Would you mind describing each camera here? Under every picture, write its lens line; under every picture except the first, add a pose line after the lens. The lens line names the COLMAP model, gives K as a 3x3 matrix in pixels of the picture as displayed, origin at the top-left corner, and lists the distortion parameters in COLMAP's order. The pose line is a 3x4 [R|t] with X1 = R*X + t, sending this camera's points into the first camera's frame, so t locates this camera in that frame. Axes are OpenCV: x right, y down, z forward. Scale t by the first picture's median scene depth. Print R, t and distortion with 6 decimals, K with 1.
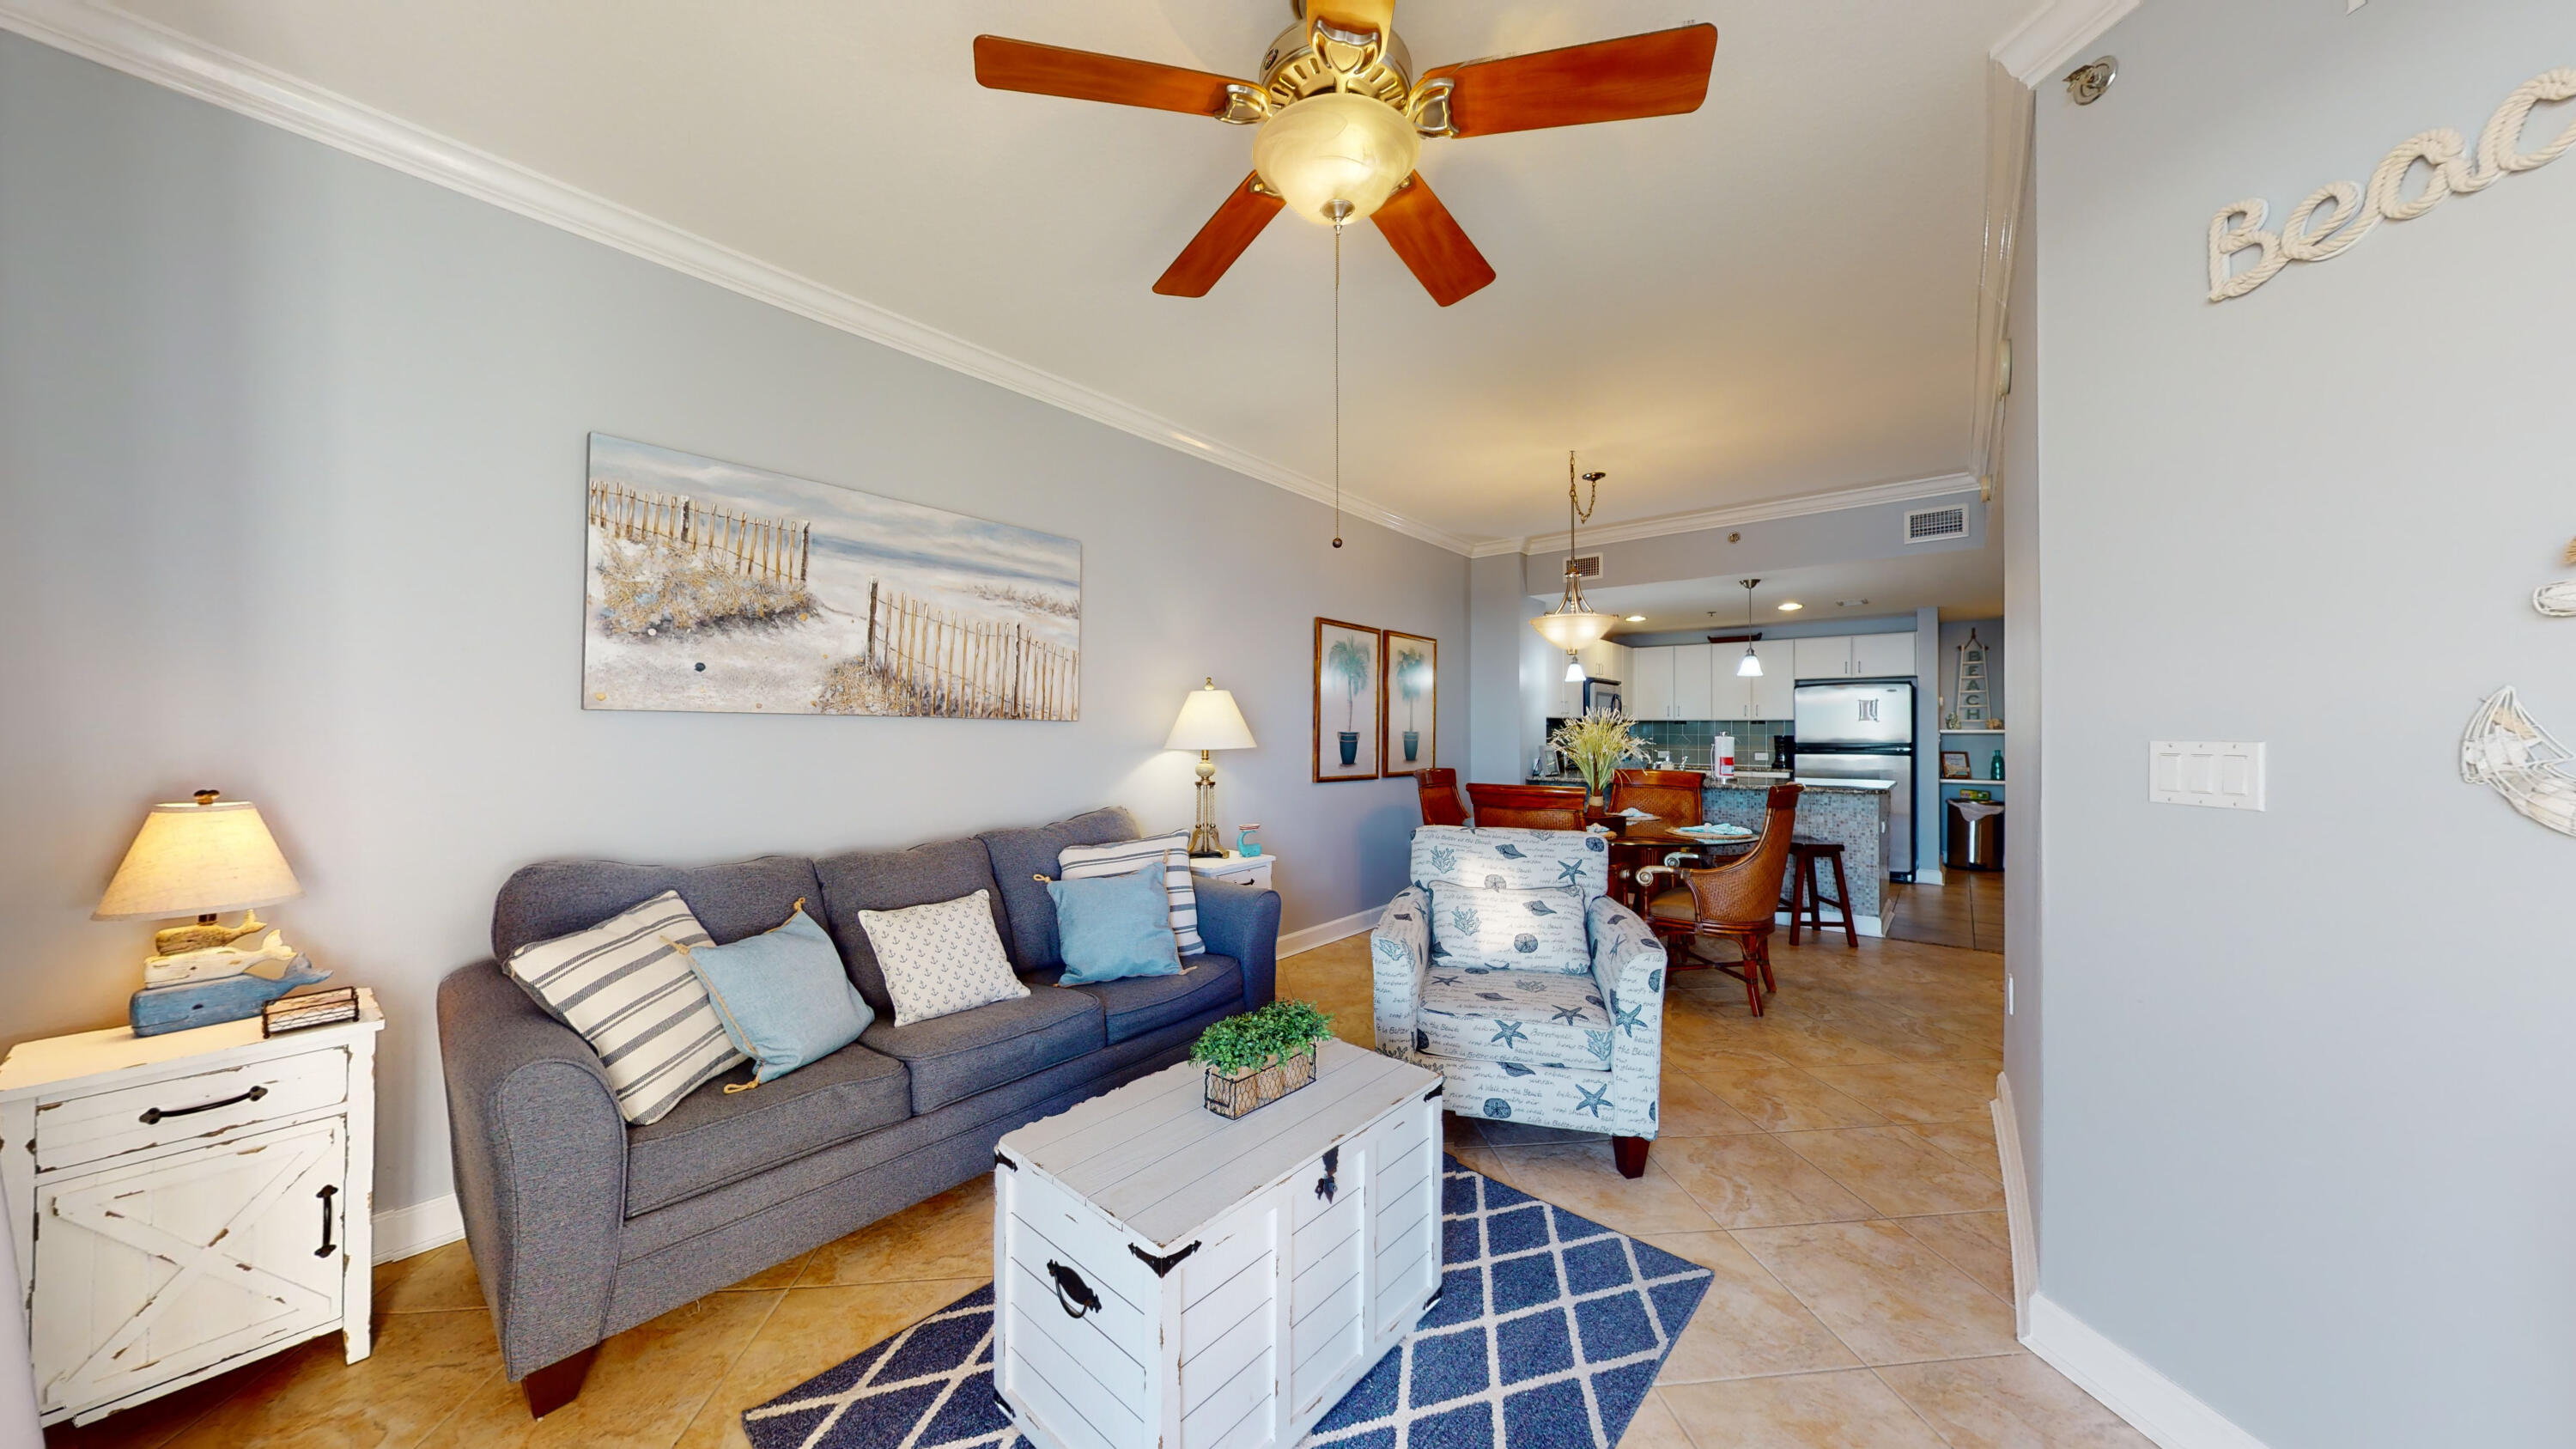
lens RADIAL K [[827.0, 0, 1290.8], [0, 827.0, 733.1], [0, 0, 1]] dist [-0.001246, -0.000016]
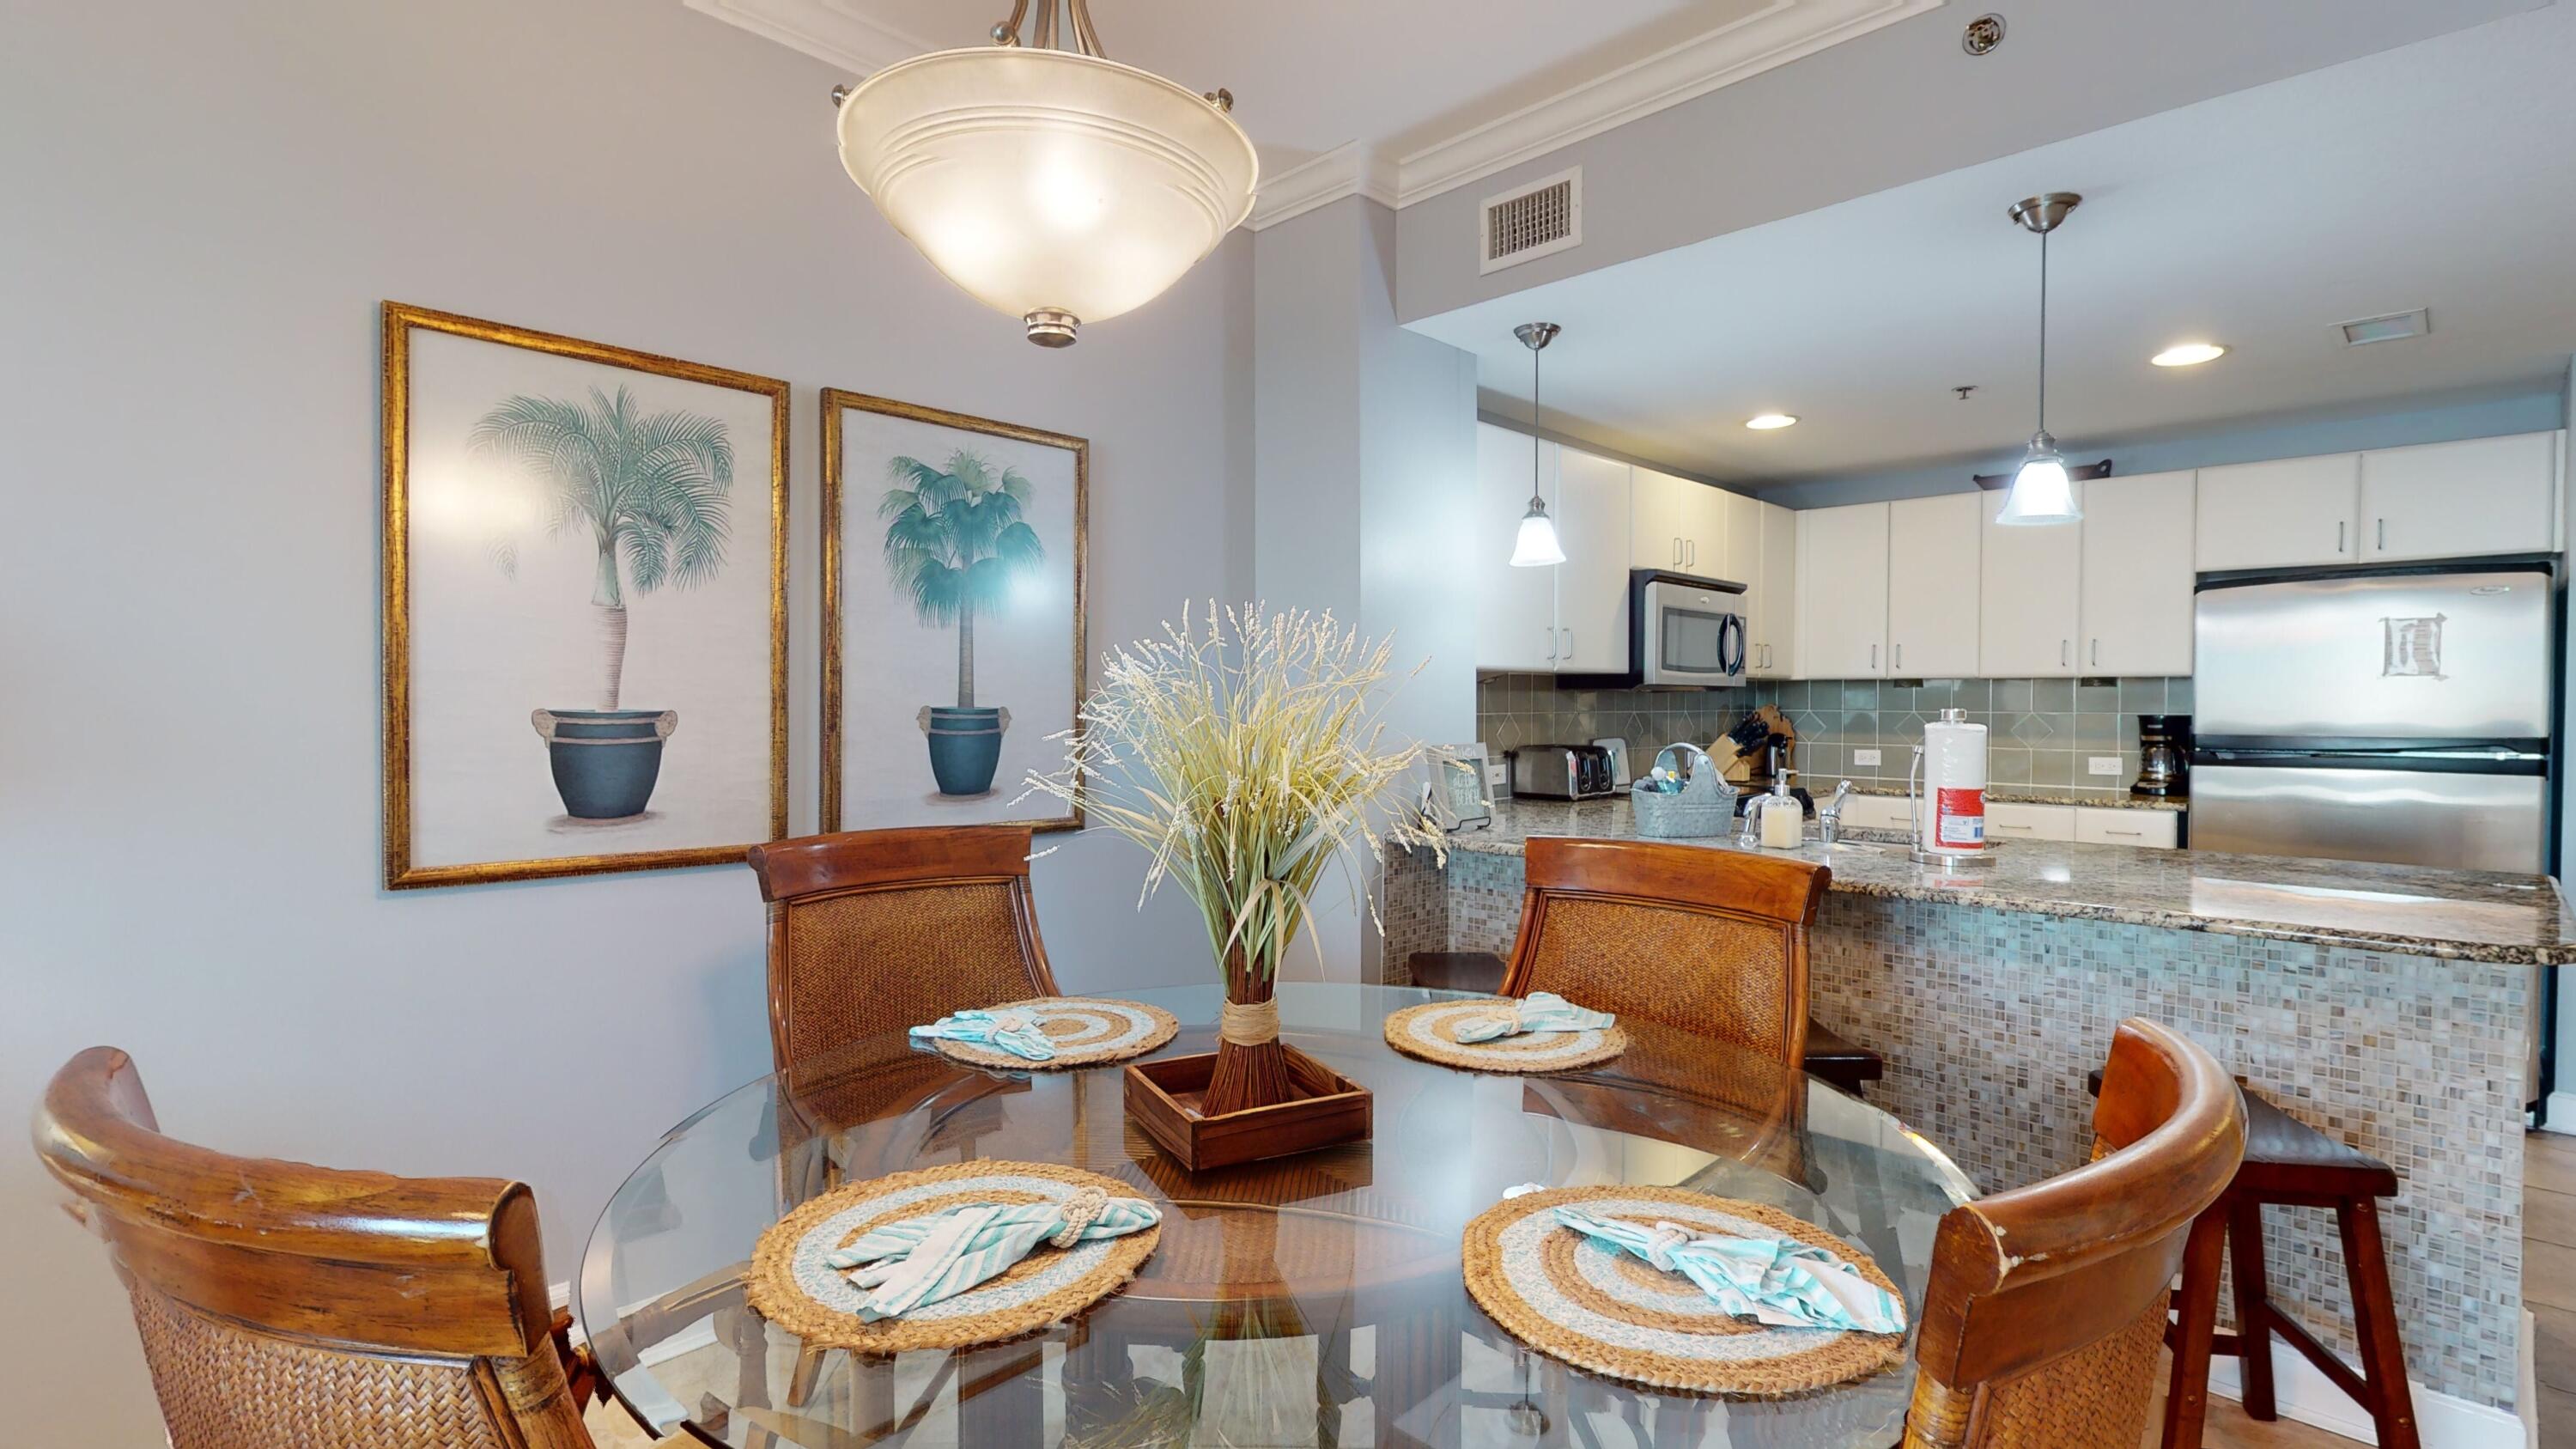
lens RADIAL K [[1191.0, 0, 1283.4], [0, 1191.0, 729.4], [0, 0, 1]] dist [0.001910, -0.001180]
pose [[0.994557, 0.004470, -0.104095, 0.247146], [-0.001948, 0.999702, 0.024320, -0.003458], [0.104173, -0.023985, 0.994270, 0.405289]]
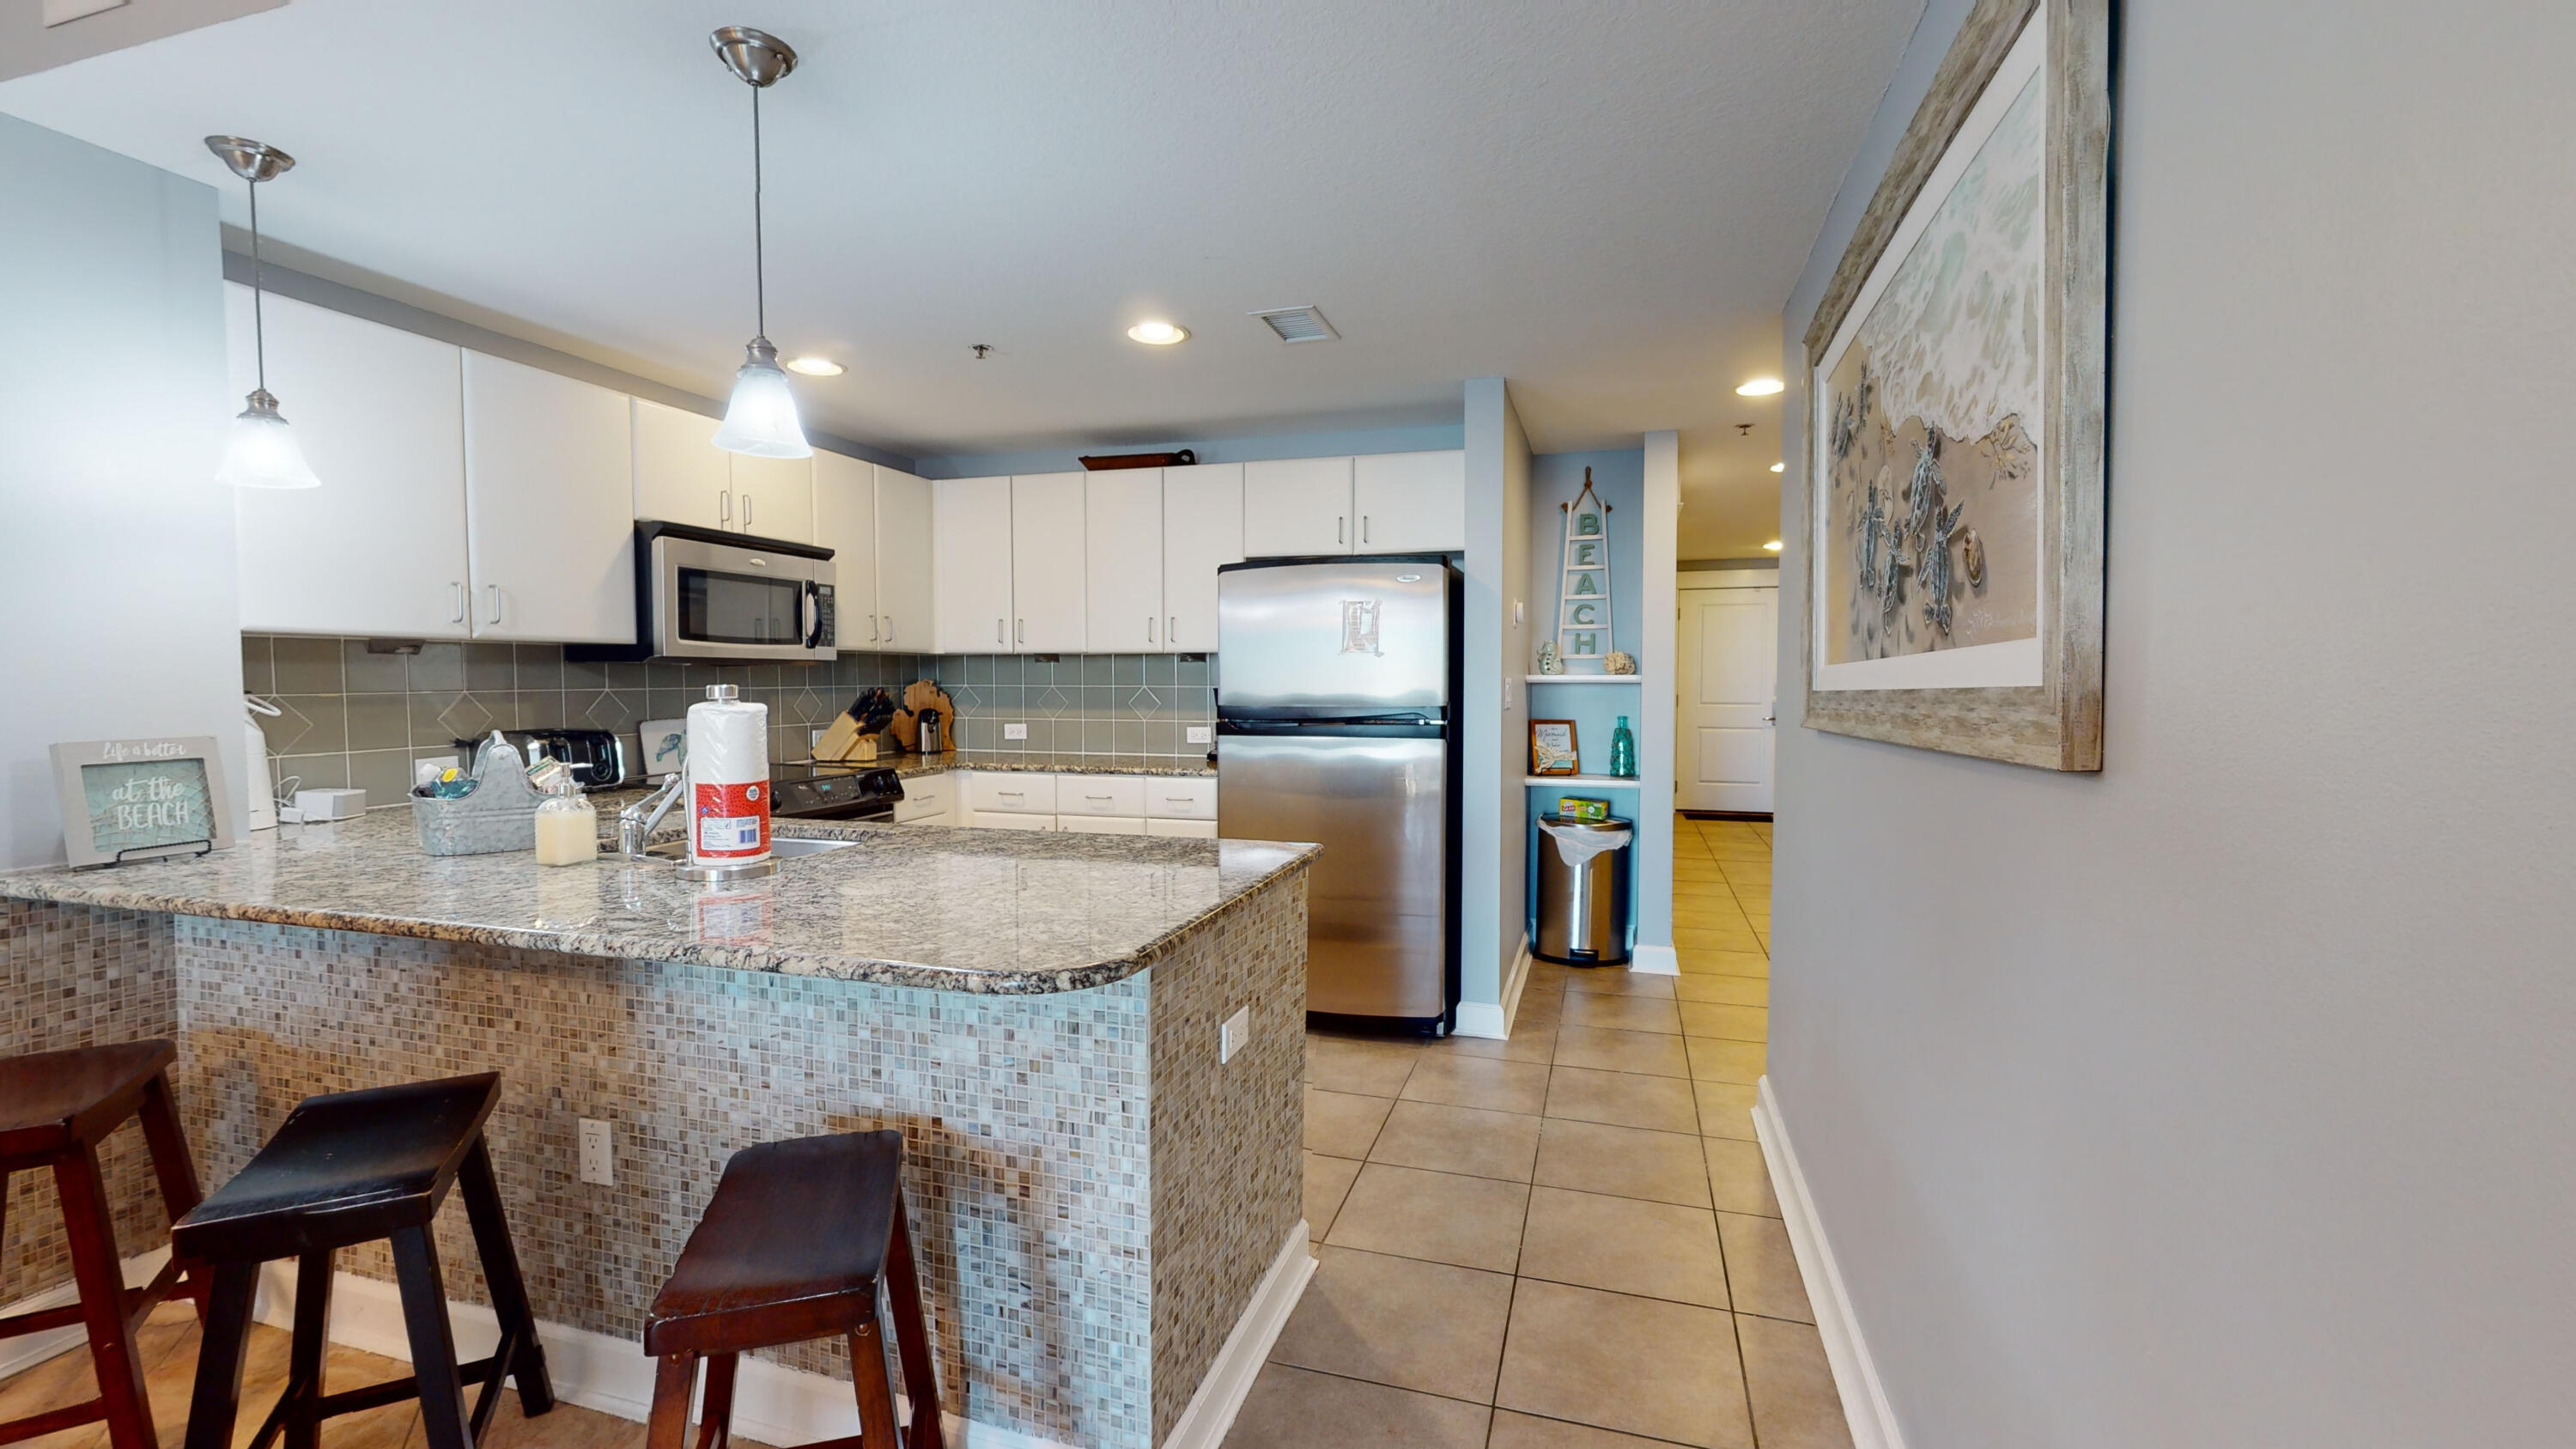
lens RADIAL K [[1076.3, 0, 1277.6], [0, 1076.3, 727.5], [0, 0, 1]] dist [0.000435, 0.000051]
pose [[0.931397, -0.017524, 0.363583, 0.440483], [0.000152, 0.998859, 0.047753, -0.003503], [-0.364005, -0.044422, 0.930337, 0.489467]]
